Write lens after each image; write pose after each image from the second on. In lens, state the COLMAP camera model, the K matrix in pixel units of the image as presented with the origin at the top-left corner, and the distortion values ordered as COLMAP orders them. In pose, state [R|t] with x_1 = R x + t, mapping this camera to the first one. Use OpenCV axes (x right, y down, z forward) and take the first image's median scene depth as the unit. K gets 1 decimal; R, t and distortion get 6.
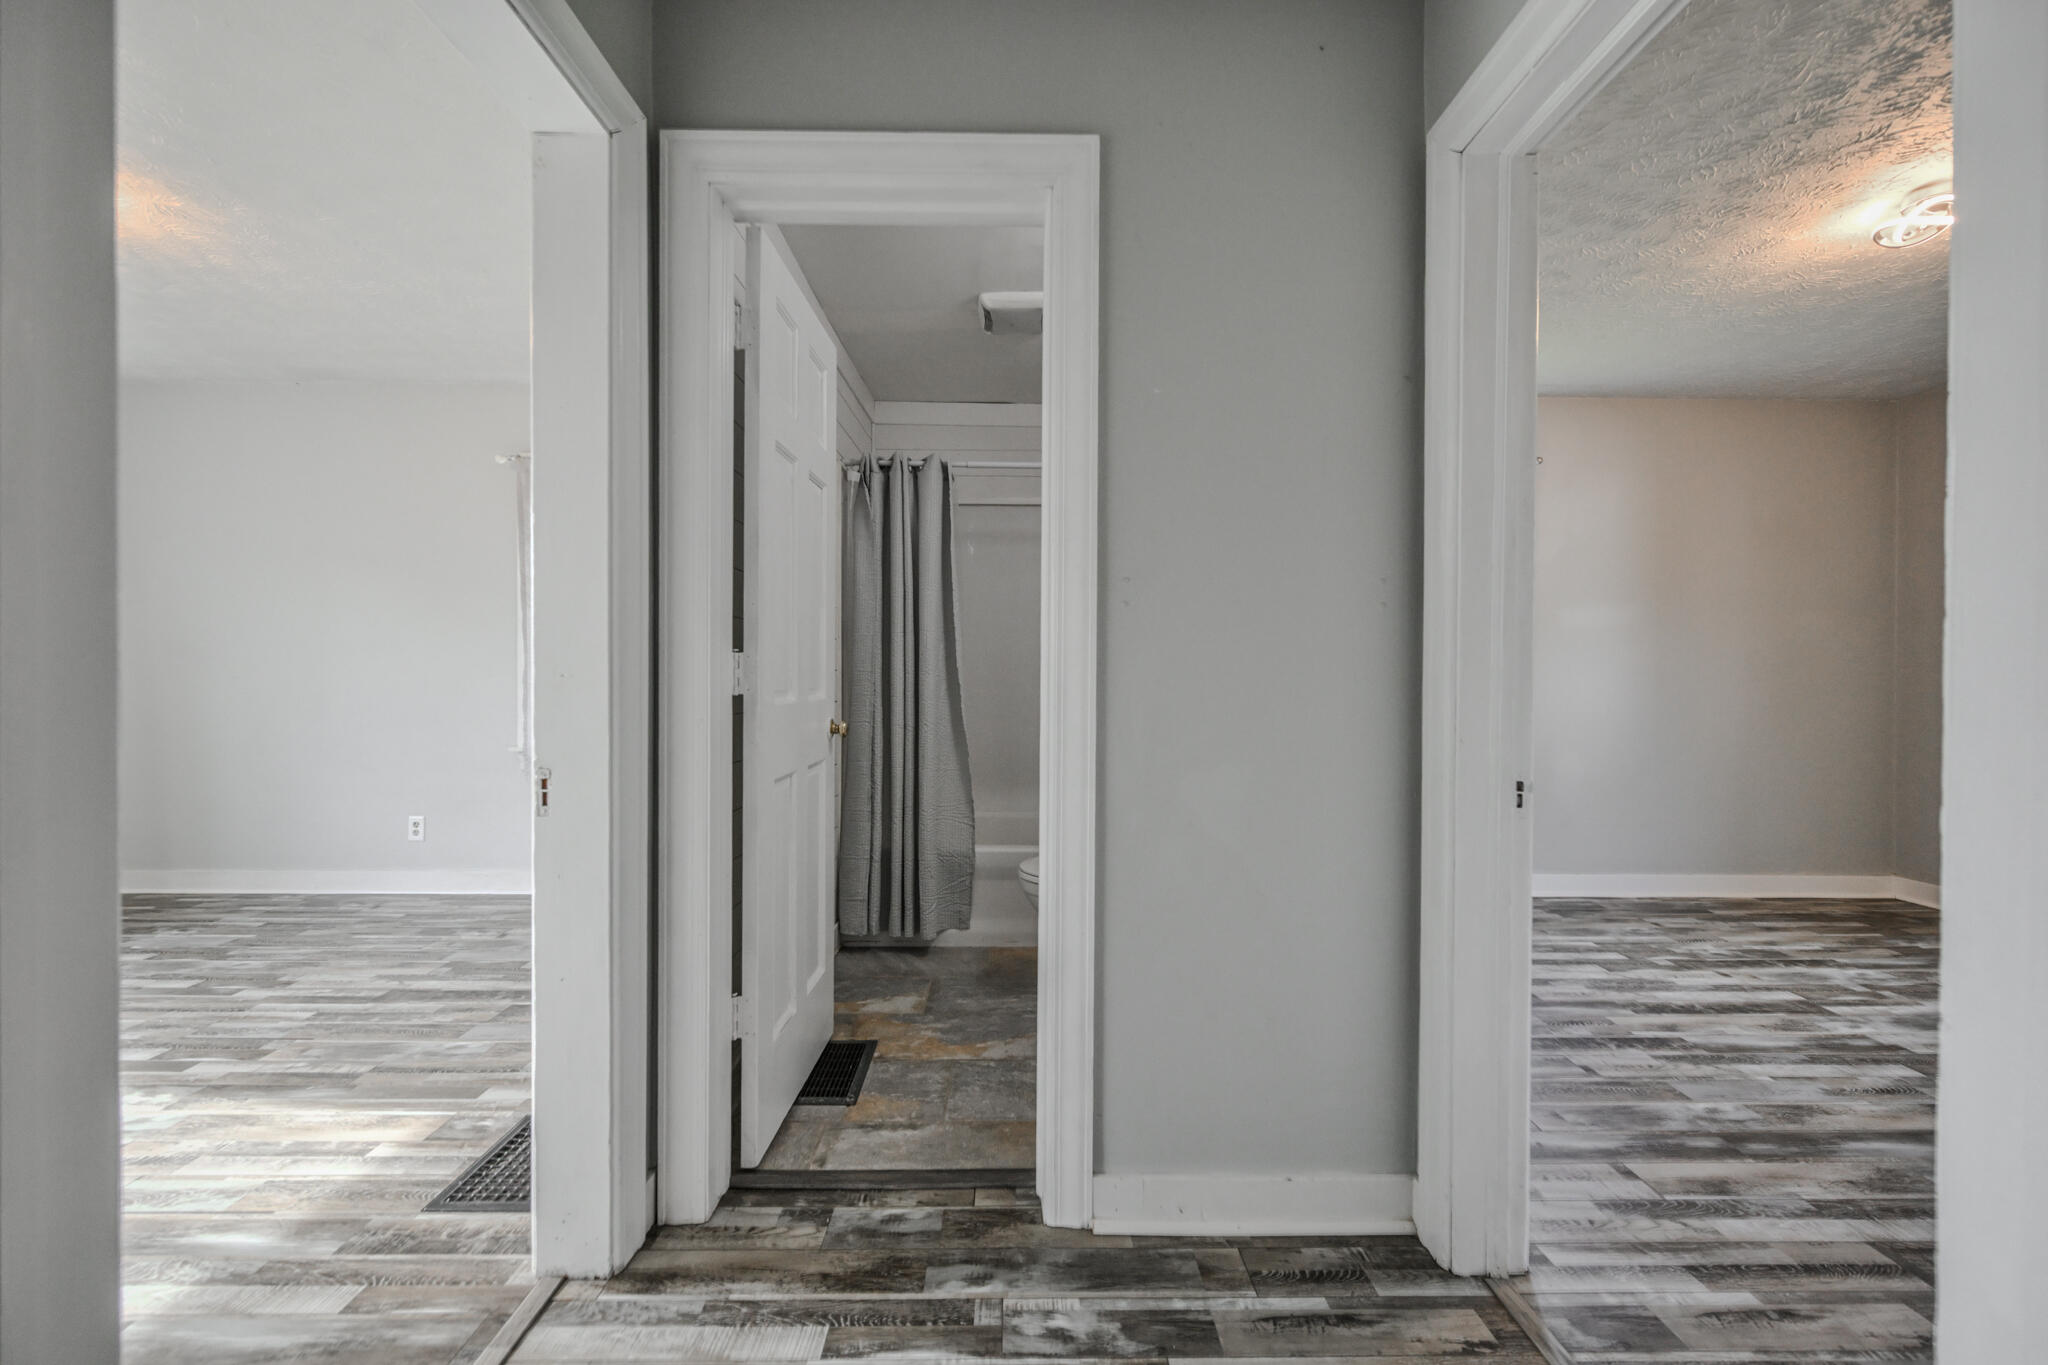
lens RADIAL K [[807.8, 0, 1021.3], [0, 807.8, 676.7], [0, 0, 1]] dist [-0.001448, -0.000655]
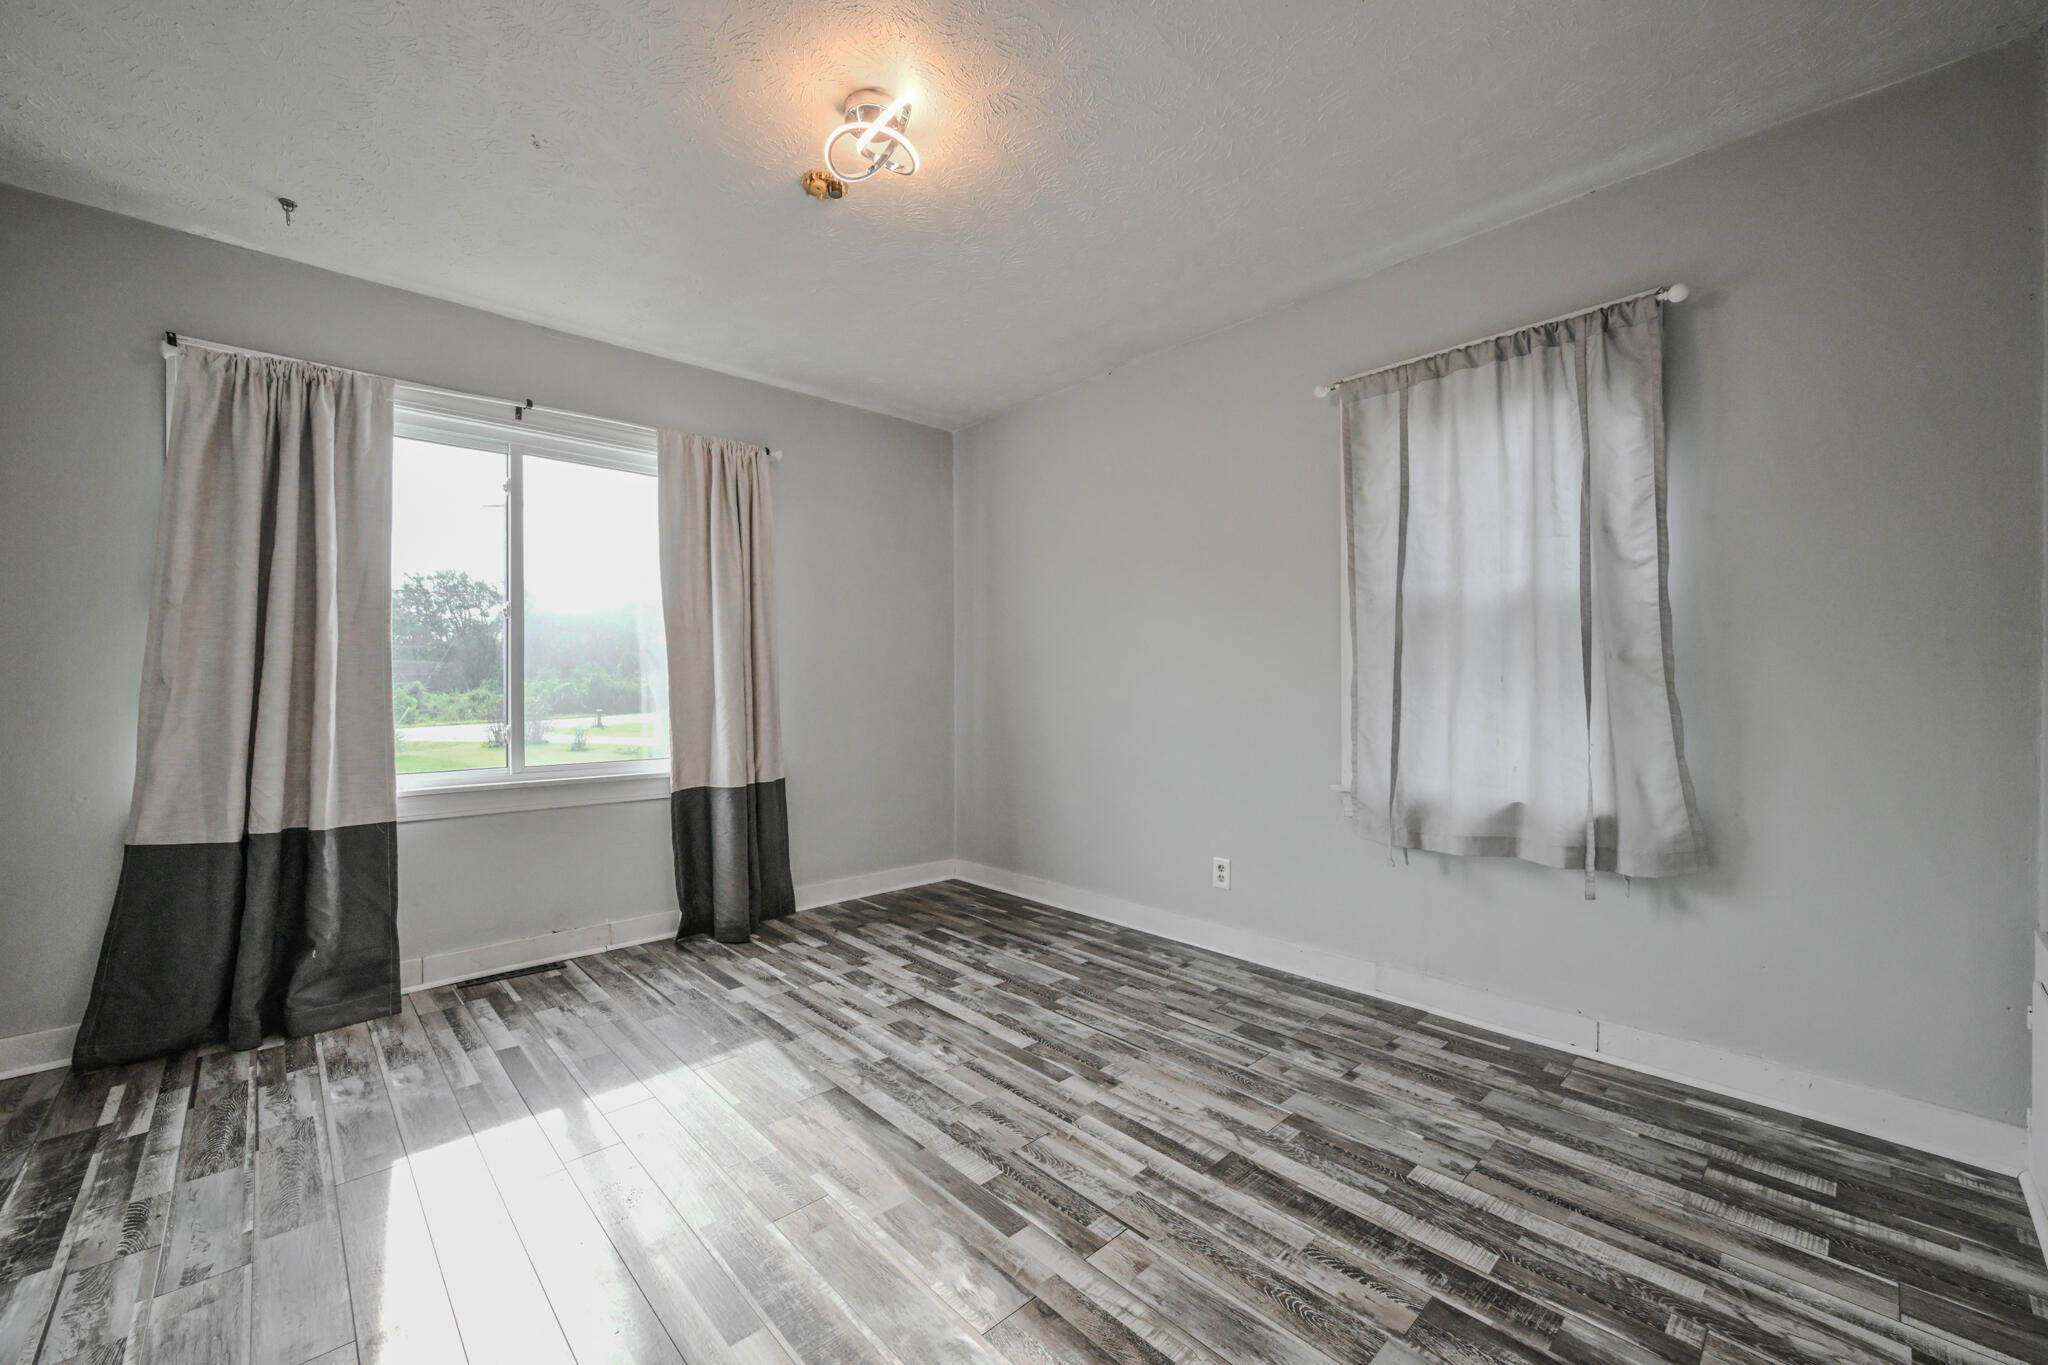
lens RADIAL K [[807.8, 0, 1026.8], [0, 807.8, 679.2], [0, 0, 1]] dist [-0.001448, -0.000655]
pose [[0.684030, -0.010756, -0.729375, -0.375539], [0.004106, 0.999932, -0.010896, -0.002114], [0.729442, 0.004459, 0.684028, 0.386949]]
